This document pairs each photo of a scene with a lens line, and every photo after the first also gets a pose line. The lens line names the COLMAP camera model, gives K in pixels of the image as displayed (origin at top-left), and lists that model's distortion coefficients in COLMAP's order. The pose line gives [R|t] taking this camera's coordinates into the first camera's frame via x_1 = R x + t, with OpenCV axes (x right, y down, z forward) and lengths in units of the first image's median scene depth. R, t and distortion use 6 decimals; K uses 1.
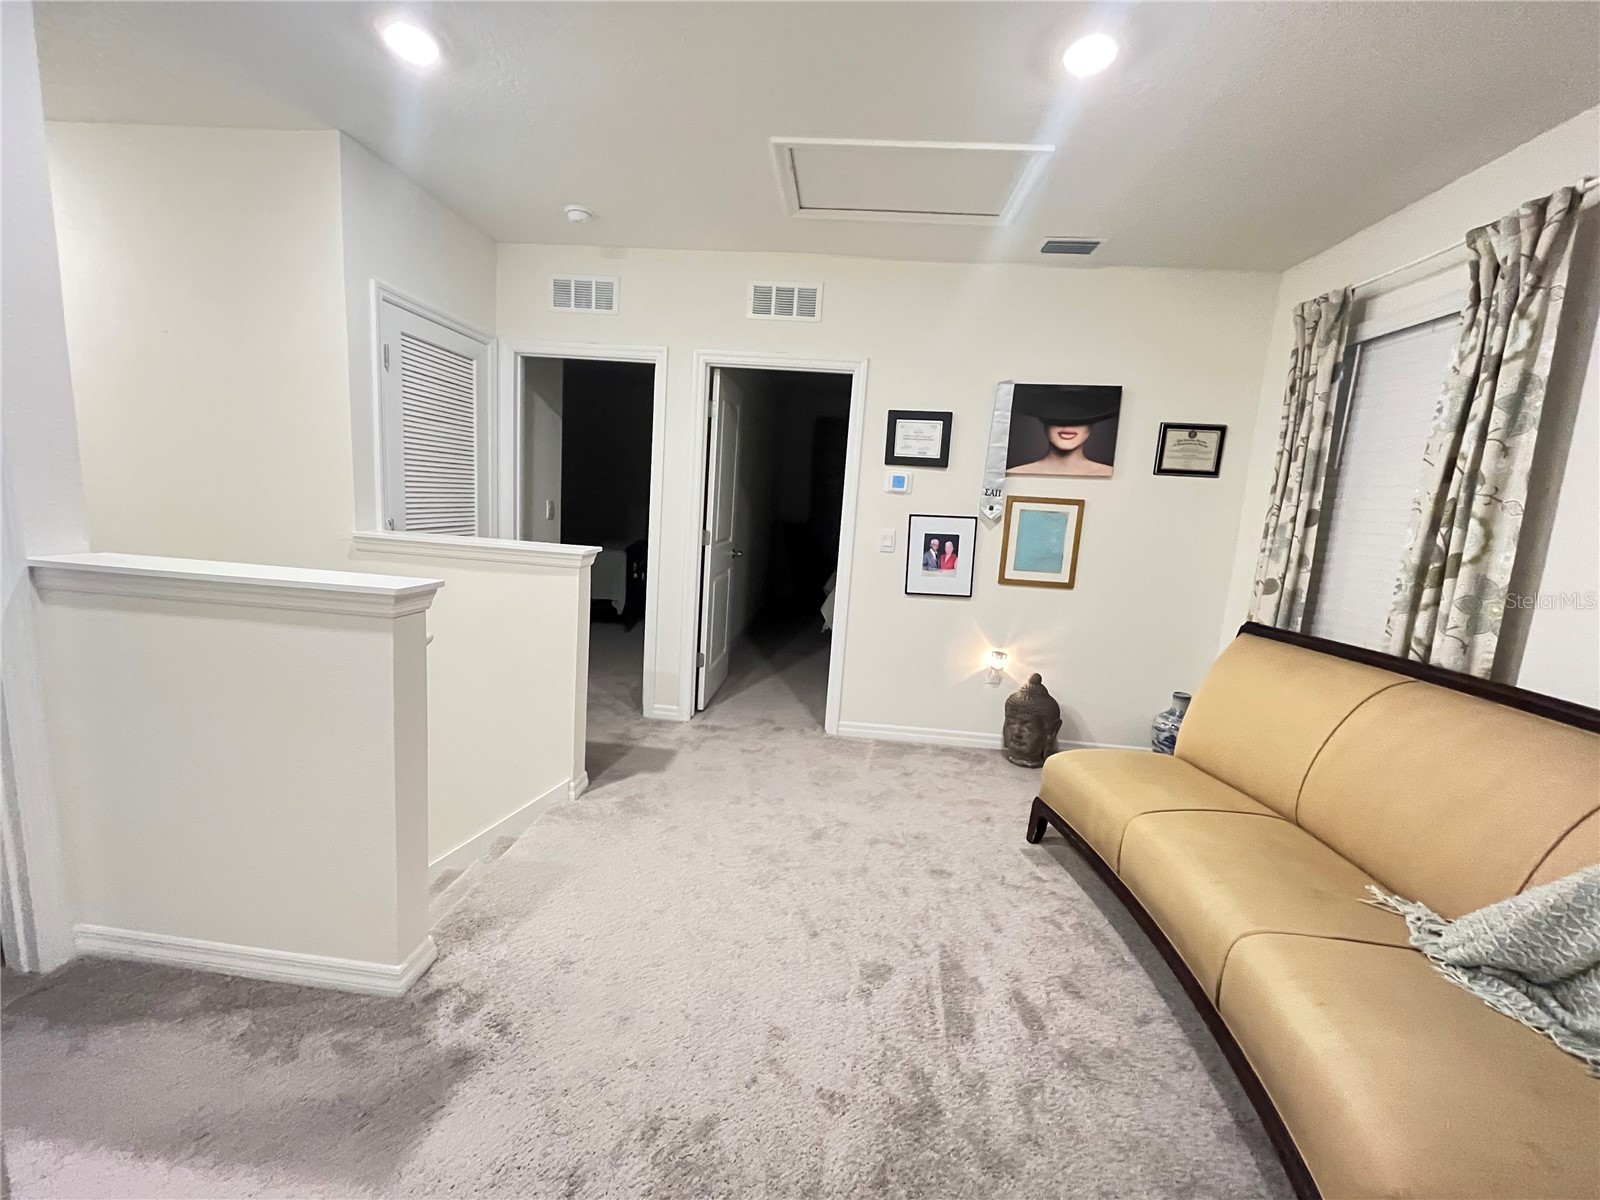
lens RADIAL K [[646.5, 0, 798.7], [0, 646.5, 598.2], [0, 0, 1]] dist [-0.002158, -0.000293]
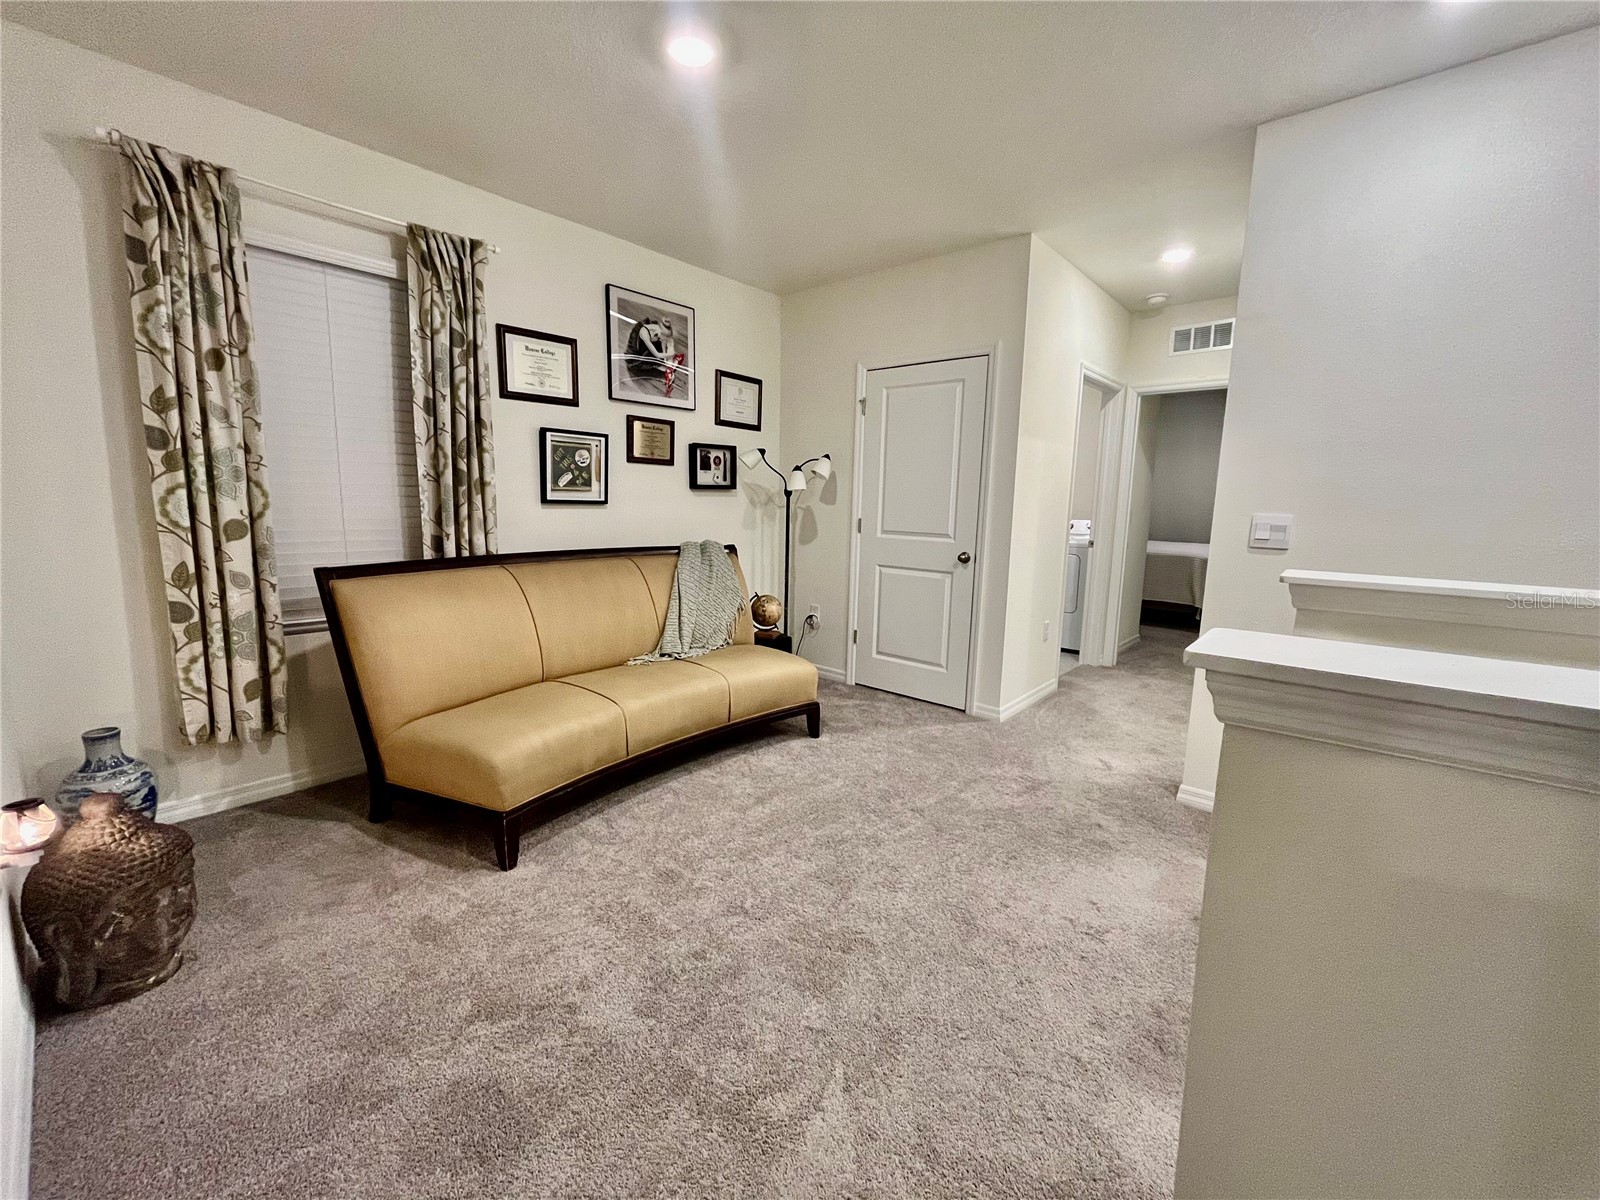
lens RADIAL K [[646.5, 0, 798.7], [0, 646.5, 598.2], [0, 0, 1]] dist [-0.002158, -0.000293]
pose [[-0.801172, -0.166782, 0.574724, -0.318965], [0.022662, 0.951234, 0.307635, -0.173217], [-0.598005, 0.259493, -0.758323, 1.249215]]
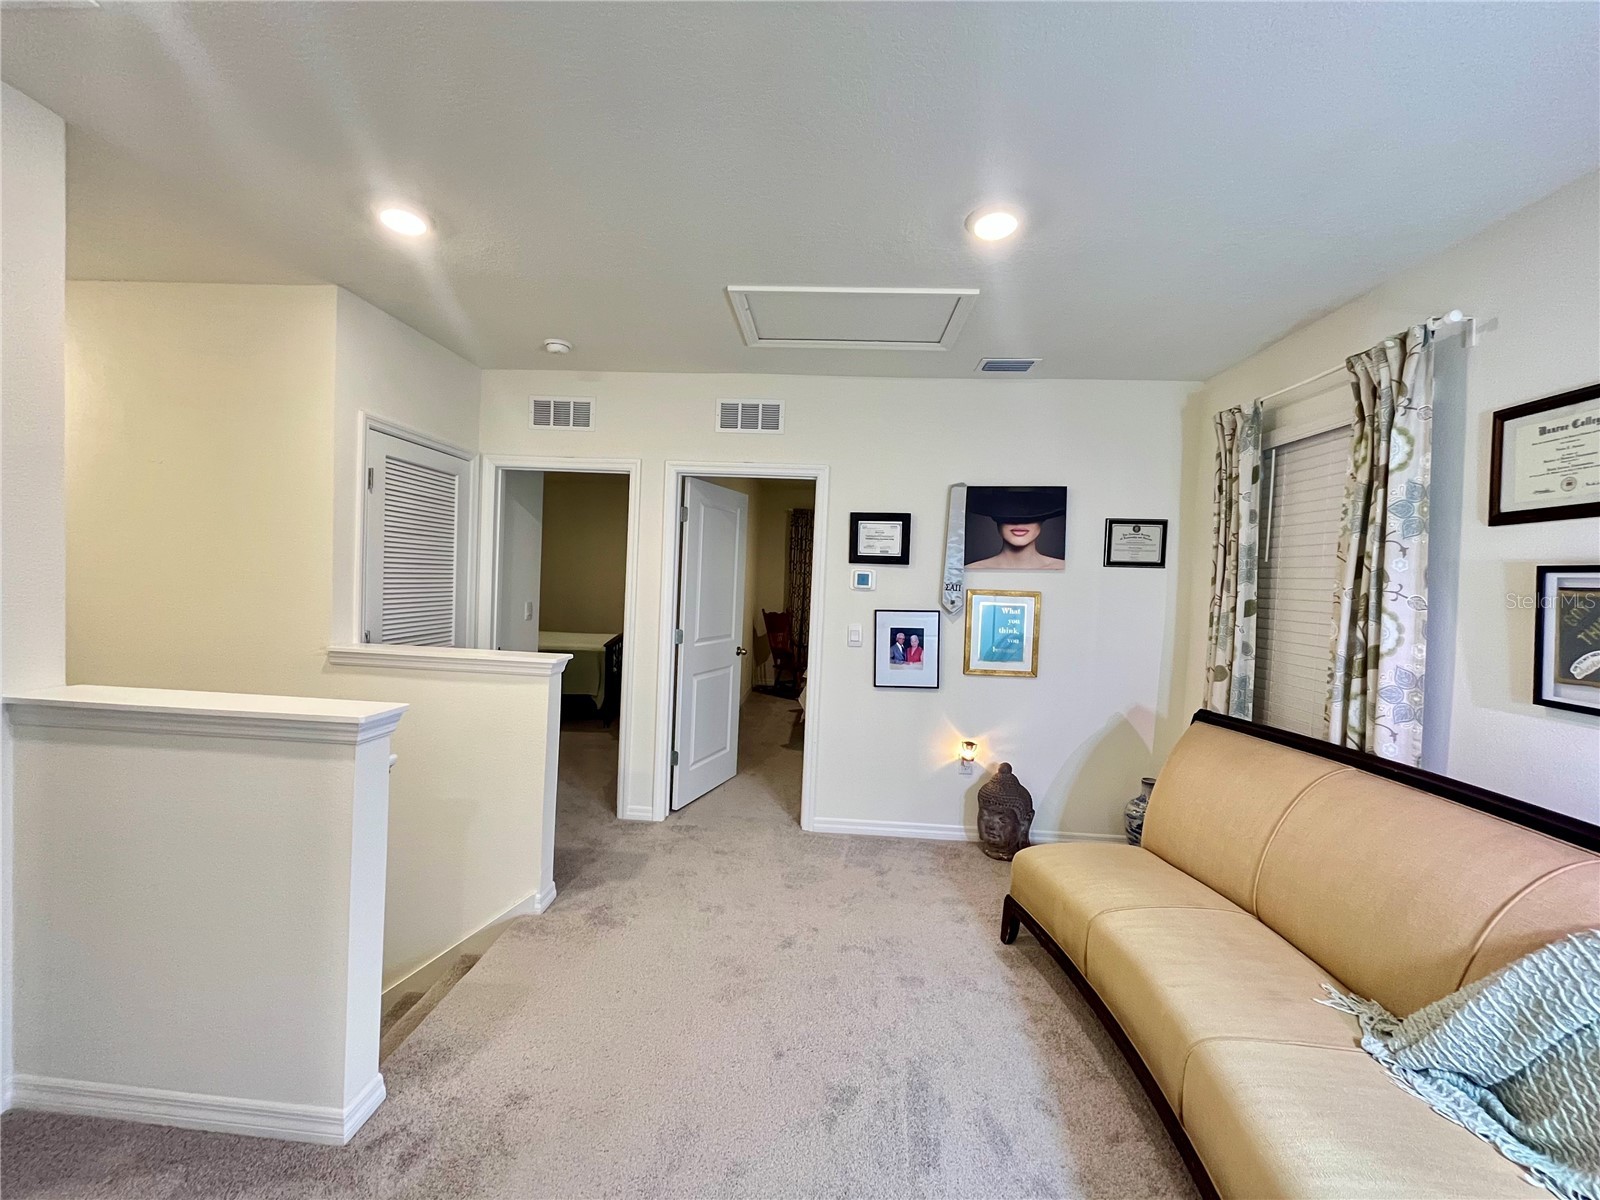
lens RADIAL K [[646.5, 0, 798.7], [0, 646.5, 598.2], [0, 0, 1]] dist [-0.002158, -0.000293]
pose [[0.999509, -0.026293, 0.017069, 0.040039], [0.028167, 0.992267, -0.120881, -0.032875], [-0.013759, 0.121302, 0.992520, -0.037454]]
